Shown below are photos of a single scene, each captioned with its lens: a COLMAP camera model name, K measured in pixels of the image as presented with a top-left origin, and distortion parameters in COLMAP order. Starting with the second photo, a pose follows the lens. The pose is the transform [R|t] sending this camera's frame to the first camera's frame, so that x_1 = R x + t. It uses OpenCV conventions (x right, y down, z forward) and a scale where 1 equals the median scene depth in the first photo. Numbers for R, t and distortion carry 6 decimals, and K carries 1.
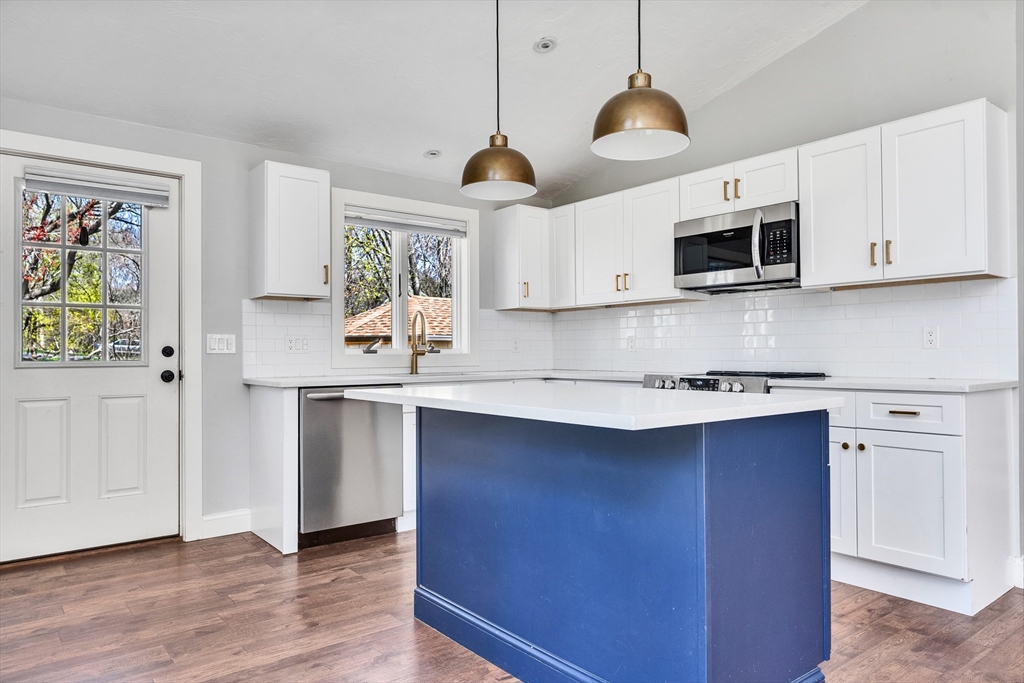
lens RADIAL K [[679.9, 0, 508.9], [0, 679.9, 346.1], [0, 0, 1]] dist [0.005891, 0.001283]
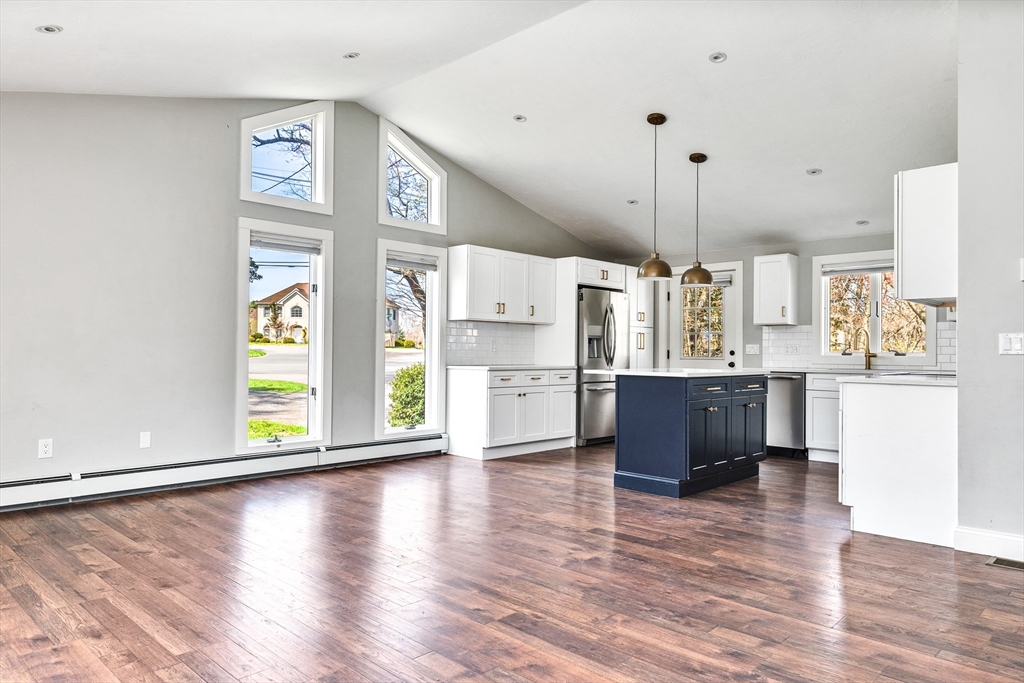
lens RADIAL K [[674.5, 0, 508.5], [0, 674.5, 344.3], [0, 0, 1]] dist [0.002791, -0.000217]
pose [[0.133088, -0.005758, -0.991088, 1.447677], [0.001268, 0.999983, -0.005639, -0.007873], [0.991103, -0.000507, 0.133093, 0.029891]]
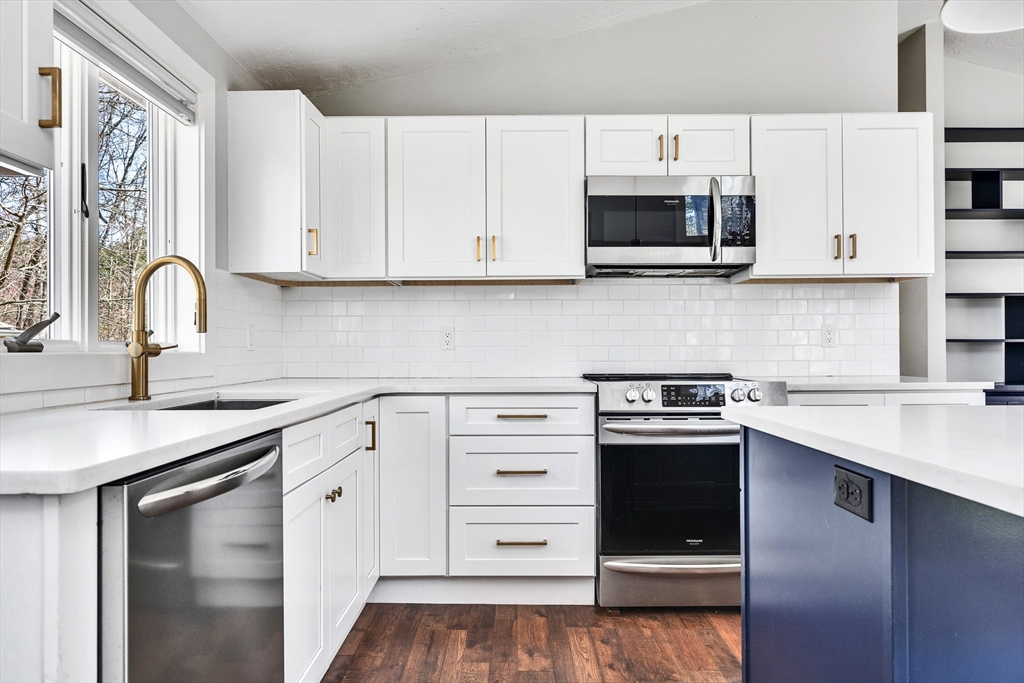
lens RADIAL K [[644.0, 0, 512.0], [0, 644.0, 341.5], [0, 0, 1]] dist [0.000115, -0.000935]
pose [[0.625466, 0.012020, 0.780159, -0.371899], [-0.008055, 0.999928, -0.008948, 0.006923], [-0.780210, -0.000687, 0.625517, 0.657139]]
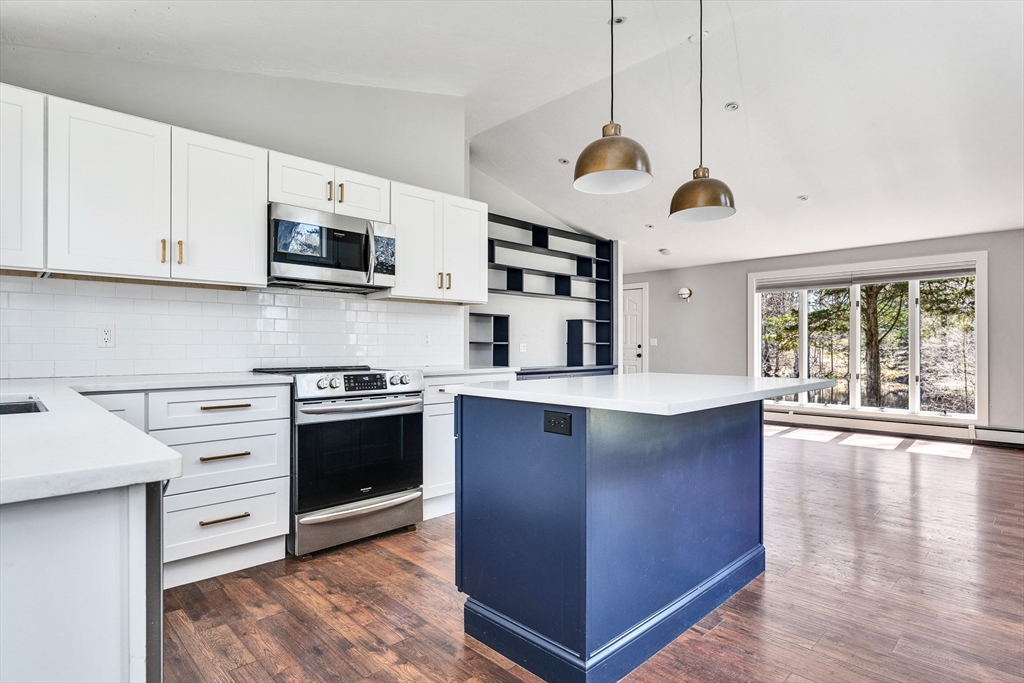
lens RADIAL K [[533.6, 0, 510.3], [0, 533.6, 343.7], [0, 0, 1]] dist [-0.000358, -0.000009]
pose [[-0.099997, 0.011167, 0.994925, -0.497784], [-0.011409, 0.999858, -0.012369, 0.008502], [-0.994922, -0.012588, -0.099856, 0.799834]]
